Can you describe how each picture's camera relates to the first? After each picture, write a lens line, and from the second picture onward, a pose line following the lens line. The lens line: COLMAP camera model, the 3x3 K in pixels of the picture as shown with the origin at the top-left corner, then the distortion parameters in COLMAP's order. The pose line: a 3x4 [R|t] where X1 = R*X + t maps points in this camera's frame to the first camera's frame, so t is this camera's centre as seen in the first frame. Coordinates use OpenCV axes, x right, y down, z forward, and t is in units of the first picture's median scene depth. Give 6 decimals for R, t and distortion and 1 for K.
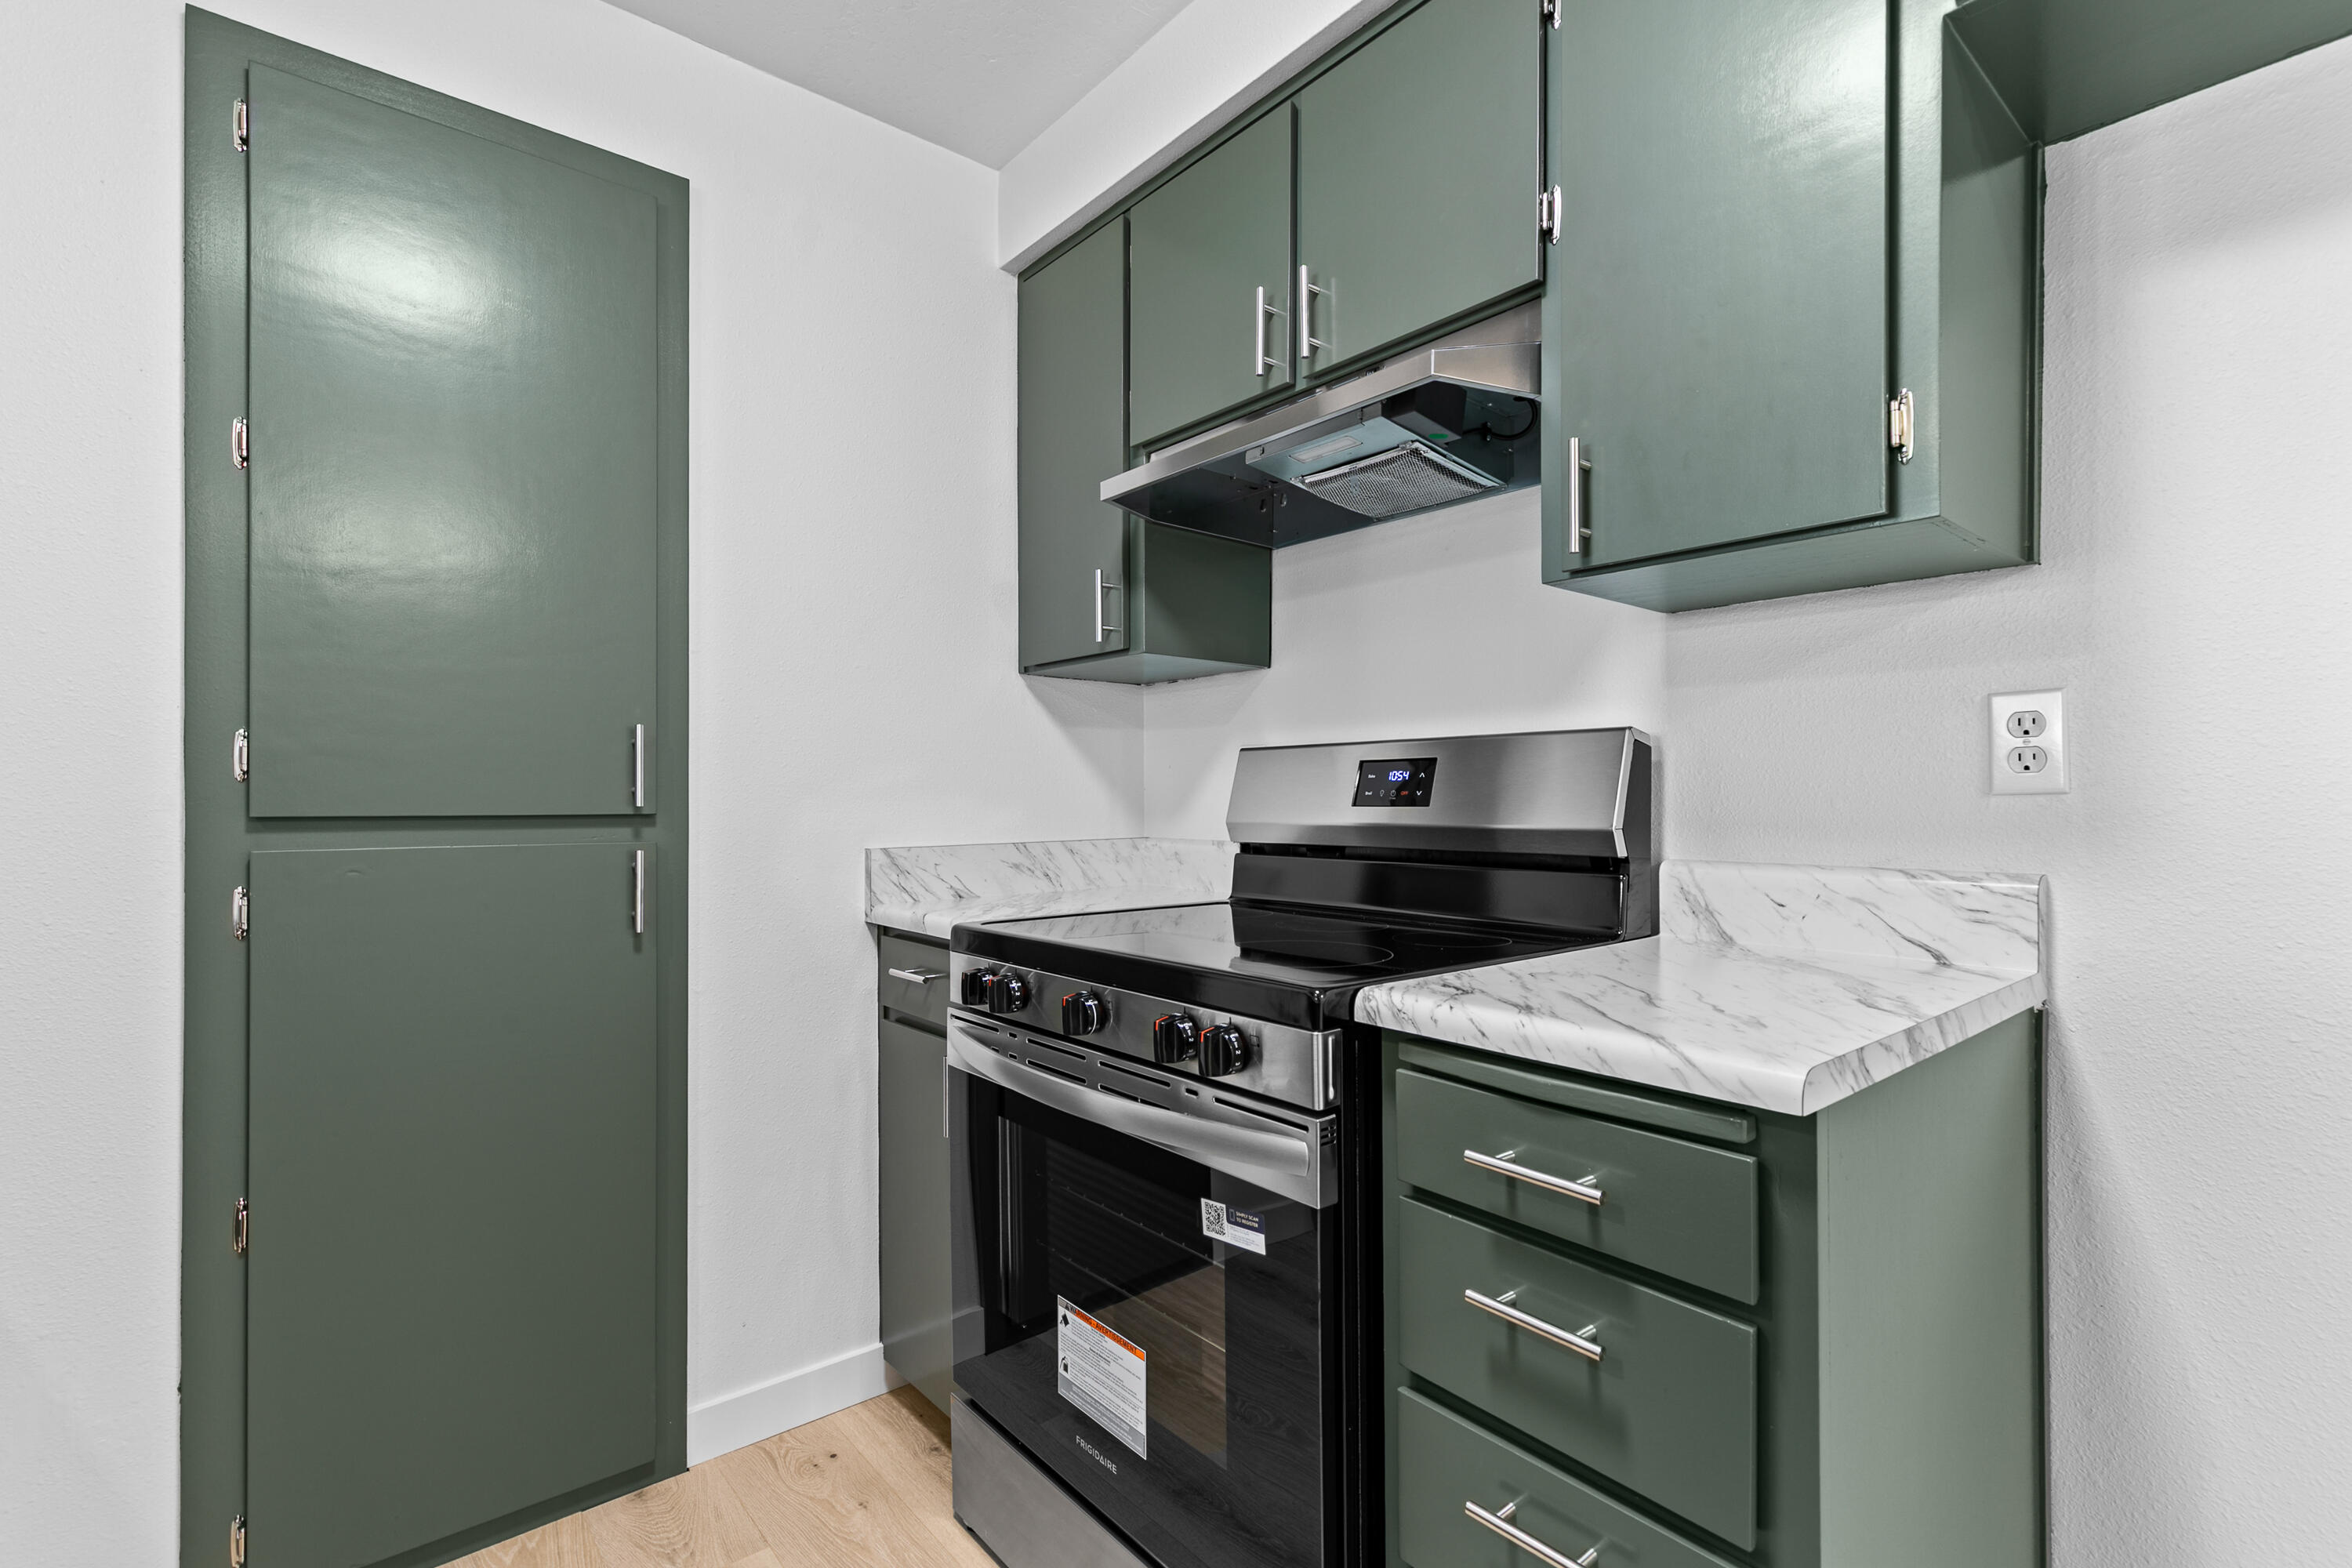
lens RADIAL K [[1066.8, 0, 1199.6], [0, 1066.8, 797.7], [0, 0, 1]] dist [0.009803, -0.000601]
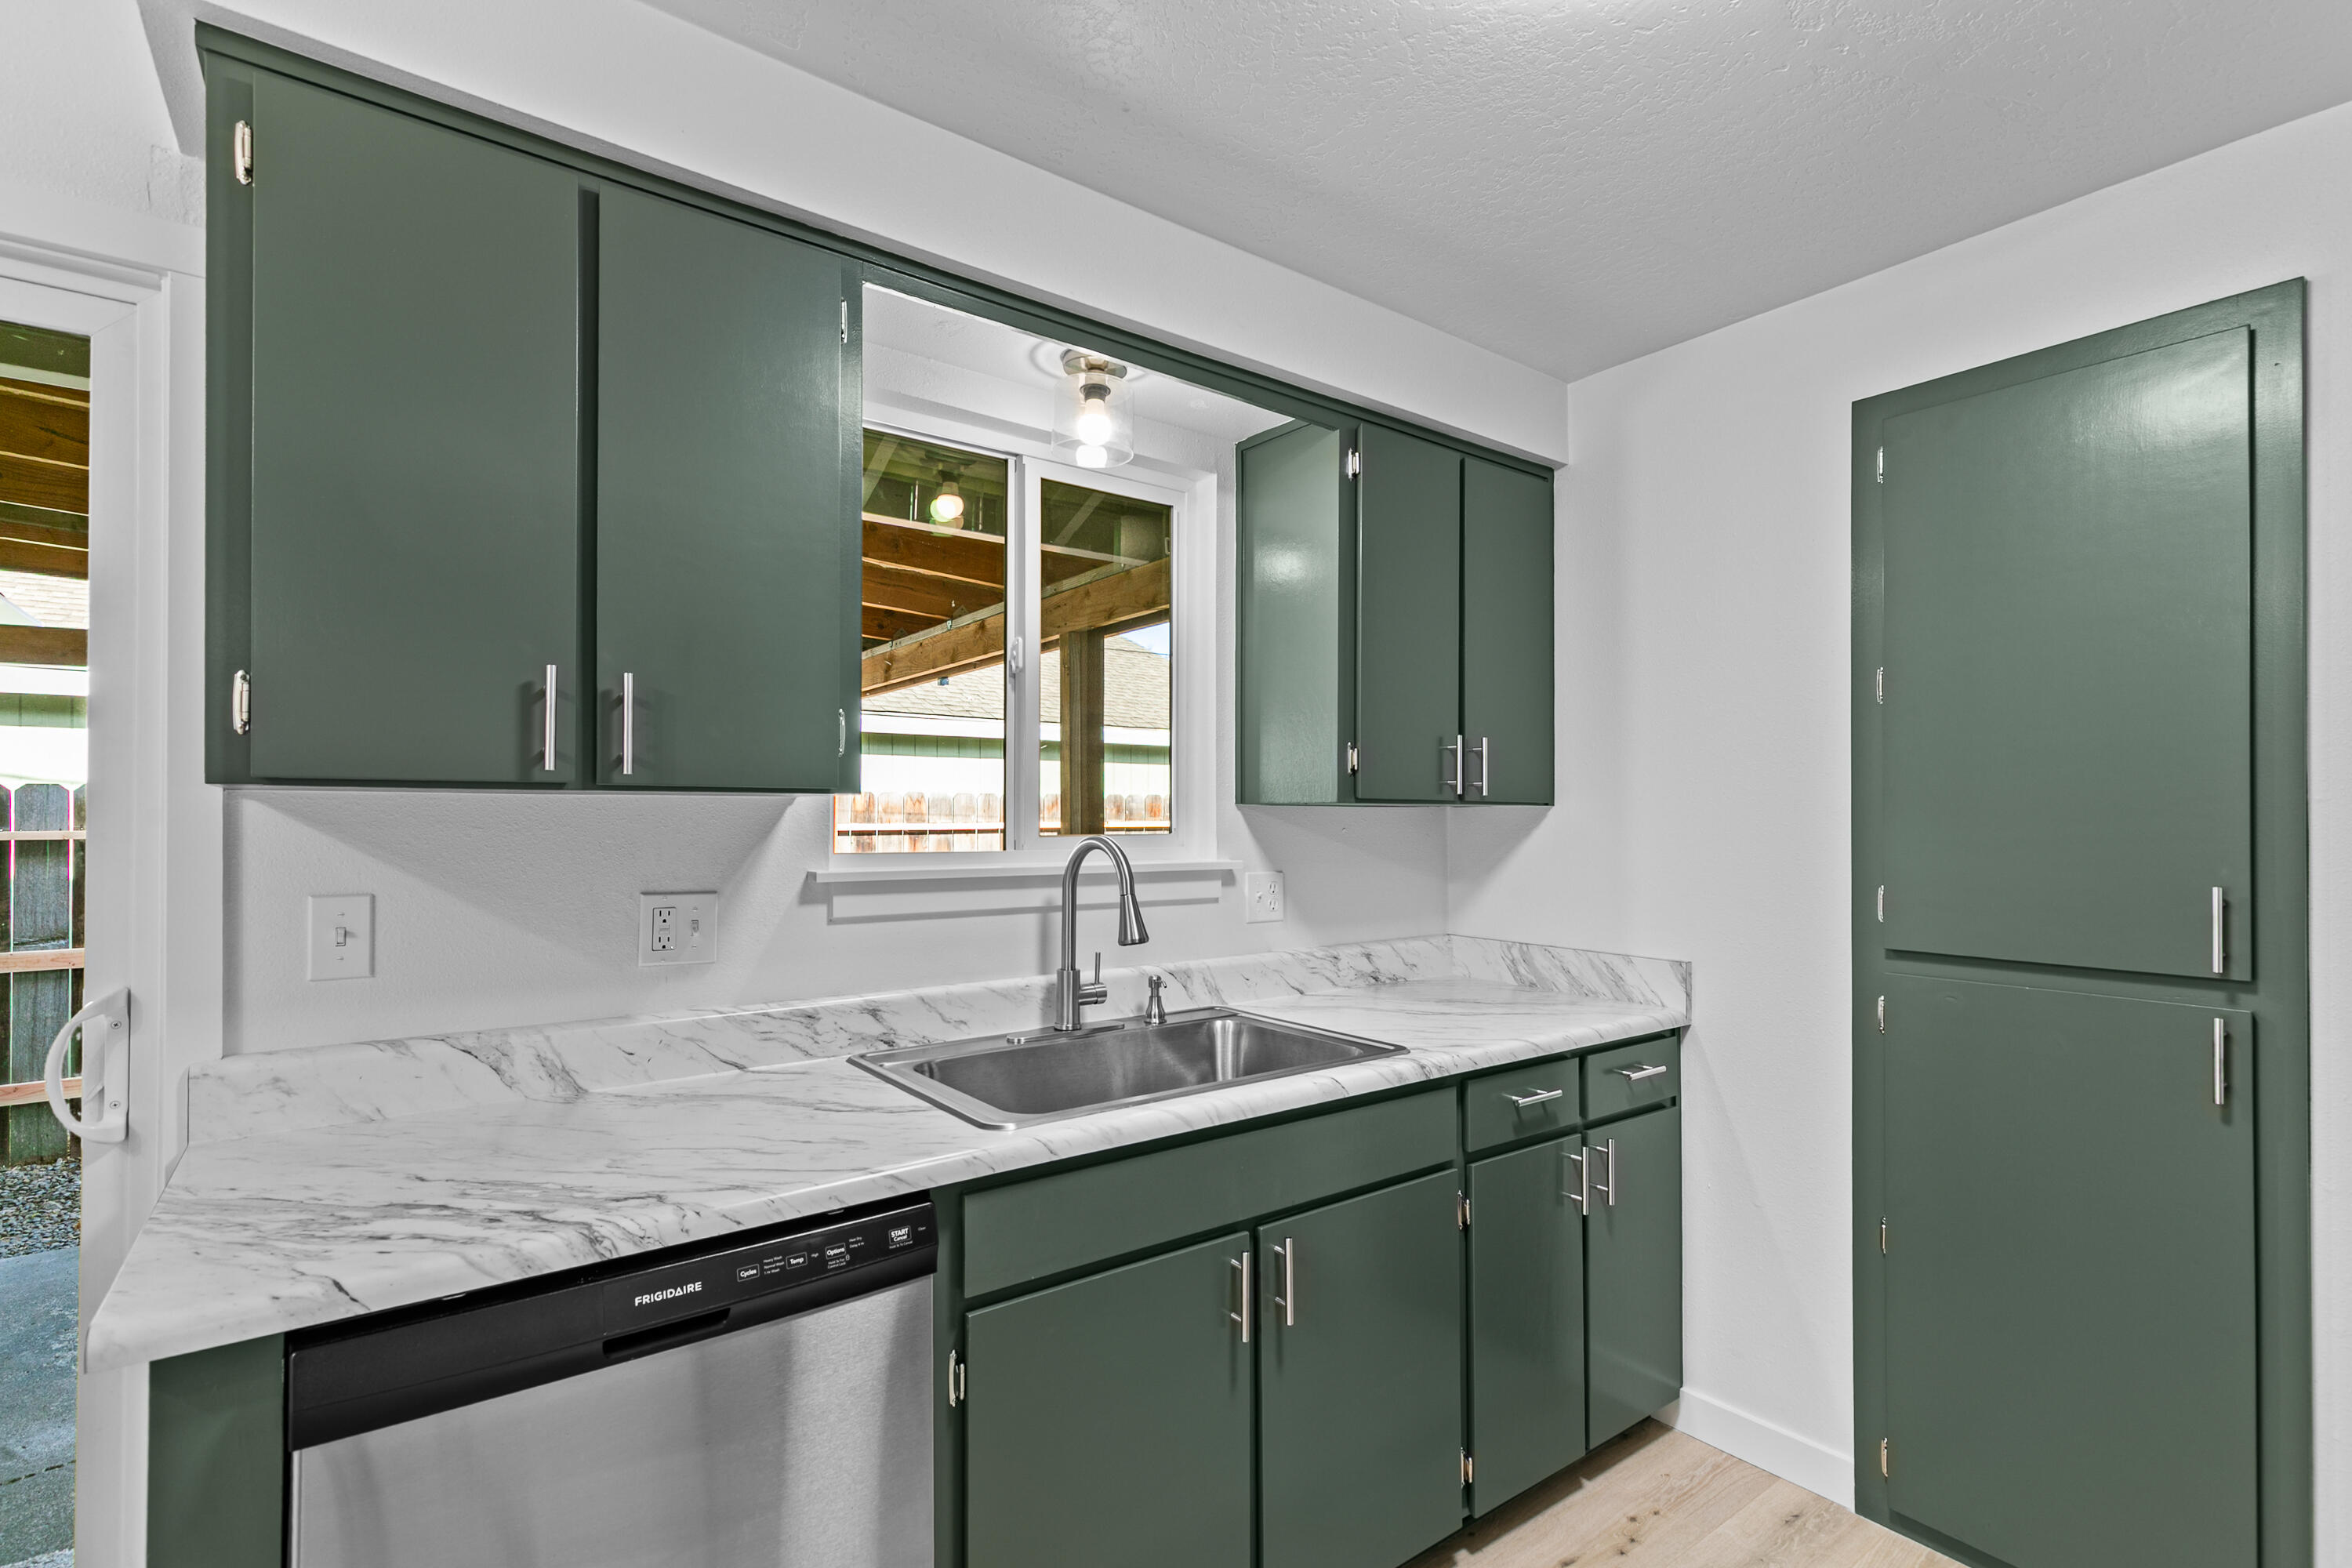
lens RADIAL K [[1085.5, 0, 1169.4], [0, 1085.5, 804.9], [0, 0, 1]] dist [0.011411, -0.000844]
pose [[-0.069390, -0.006901, -0.997566, 0.497585], [-0.002251, 0.999975, -0.006761, -0.126660], [0.997587, 0.001777, -0.069404, 0.126600]]
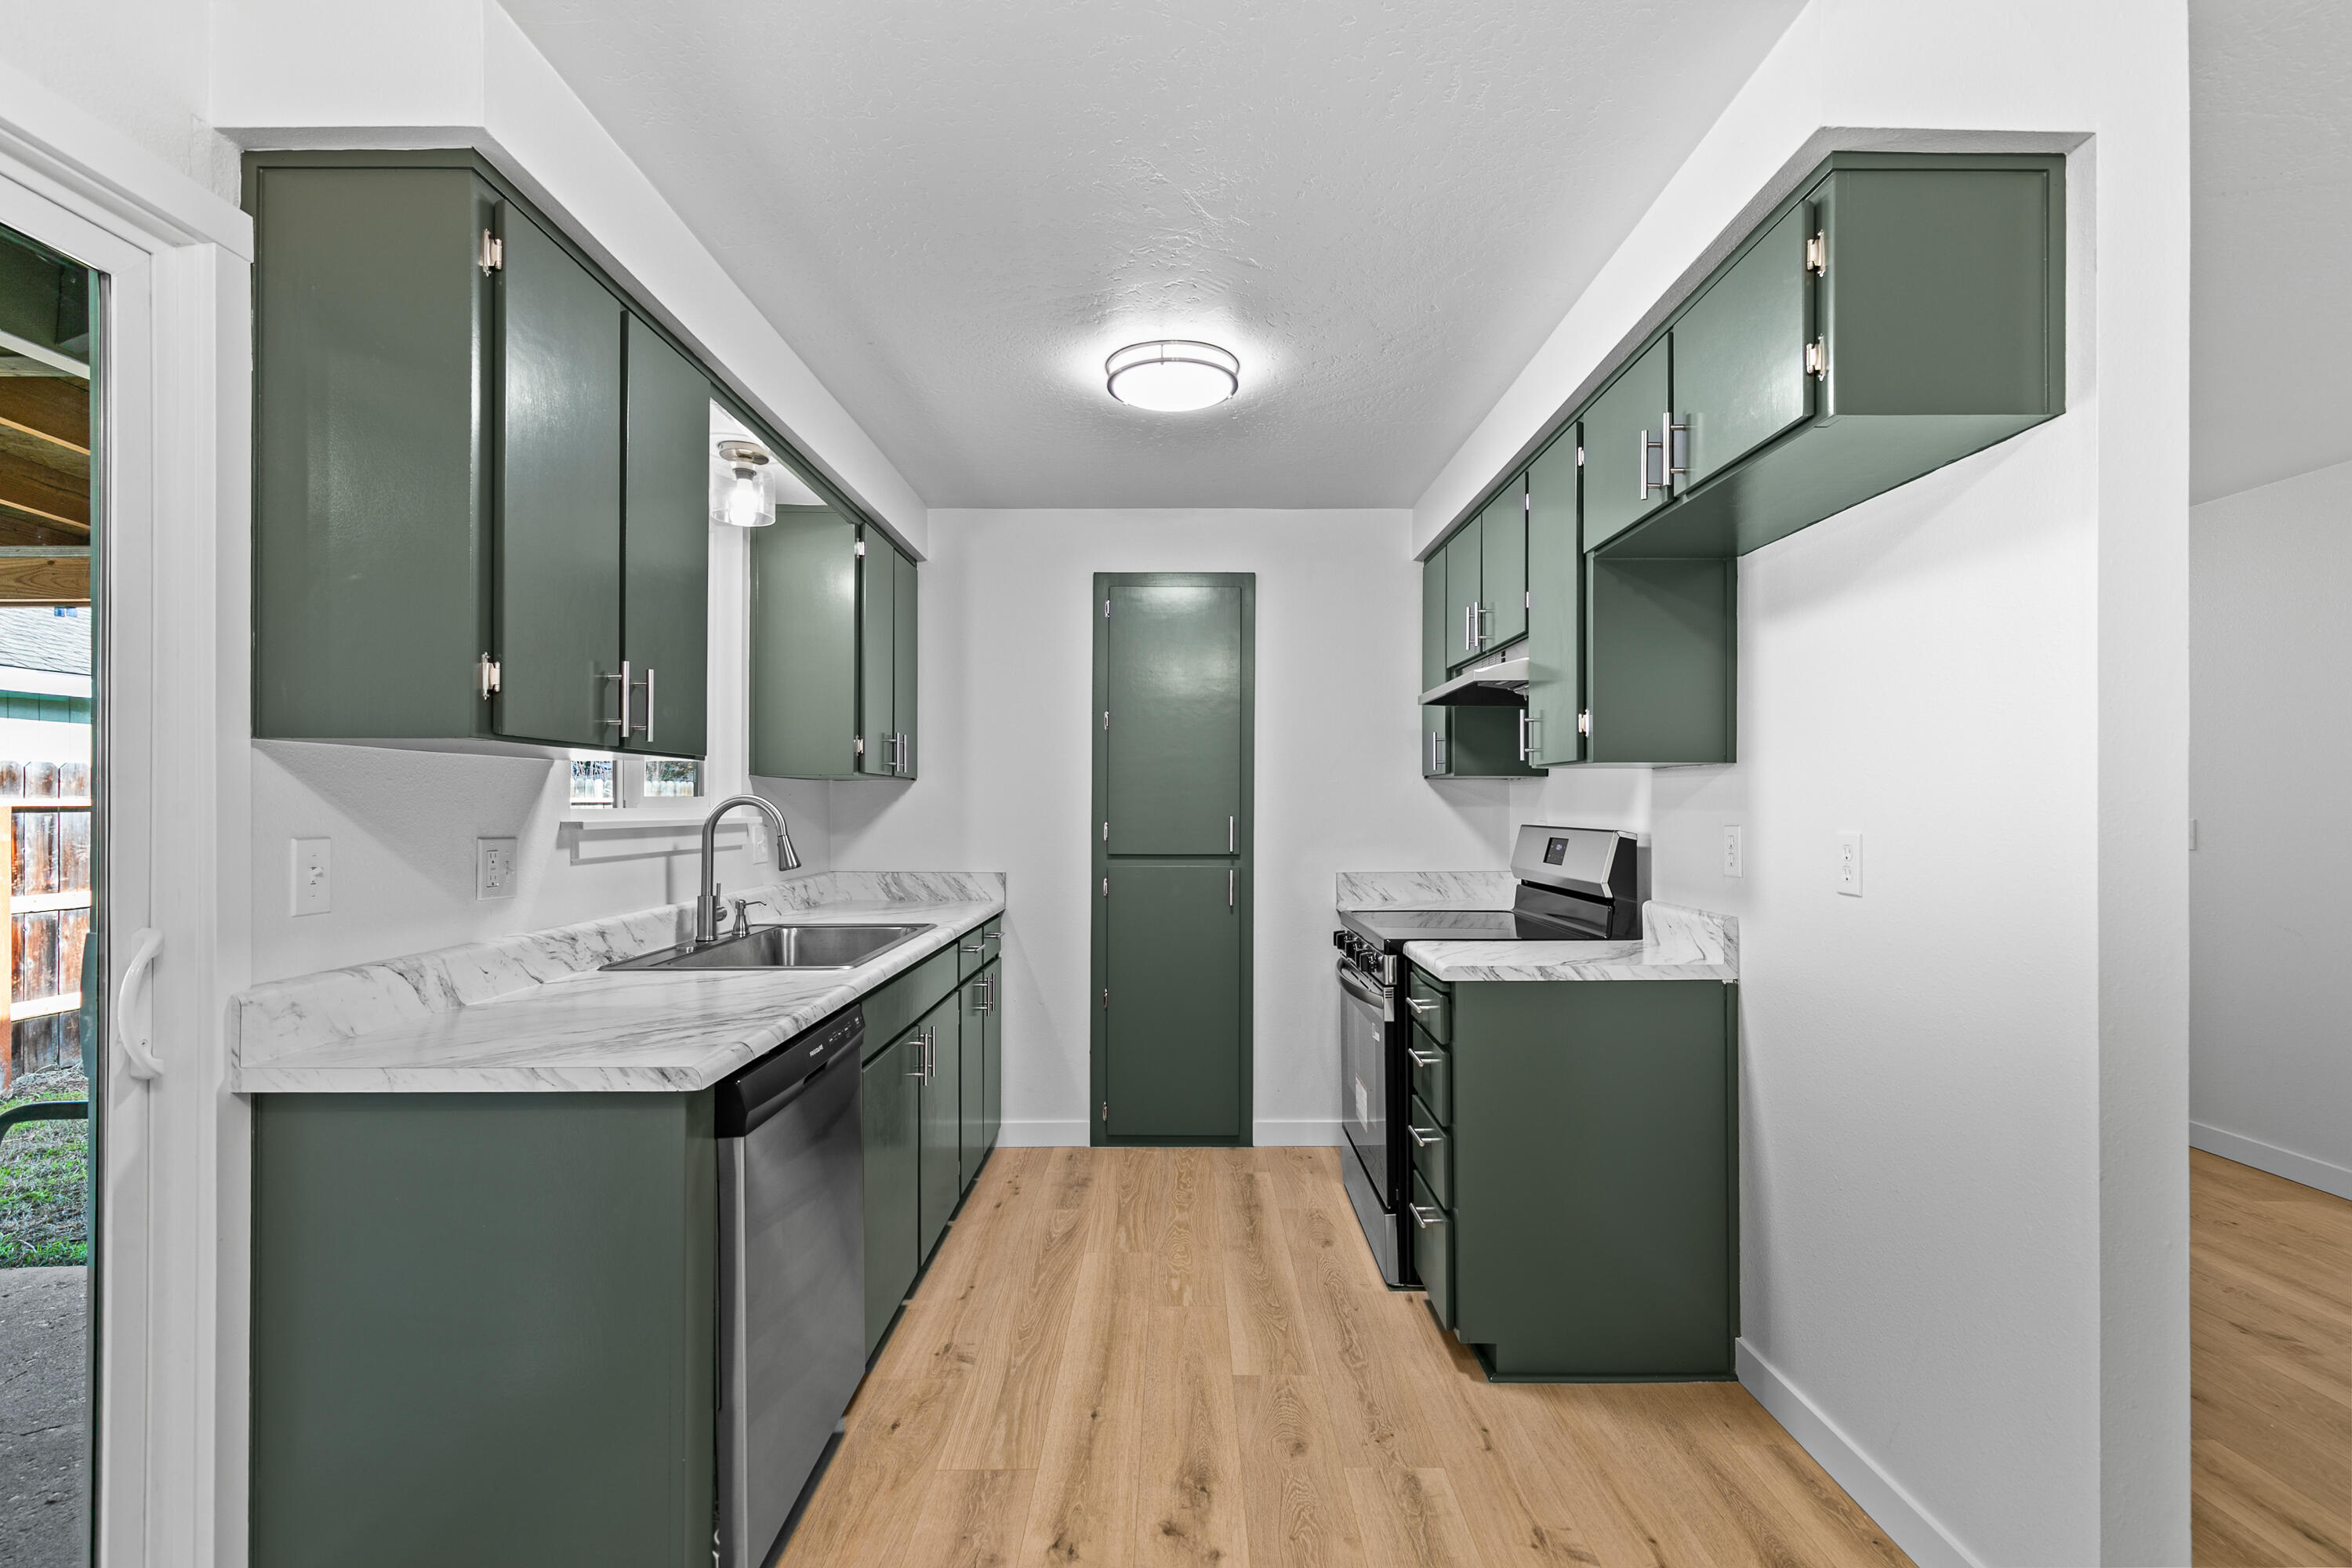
lens RADIAL K [[1066.8, 0, 1199.6], [0, 1066.8, 797.7], [0, 0, 1]] dist [0.009803, -0.000601]
pose [[0.770252, 0.000686, -0.637740, 0.863289], [-0.003575, 0.999988, -0.003243, -0.095386], [0.637730, 0.004777, 0.770245, -0.797857]]
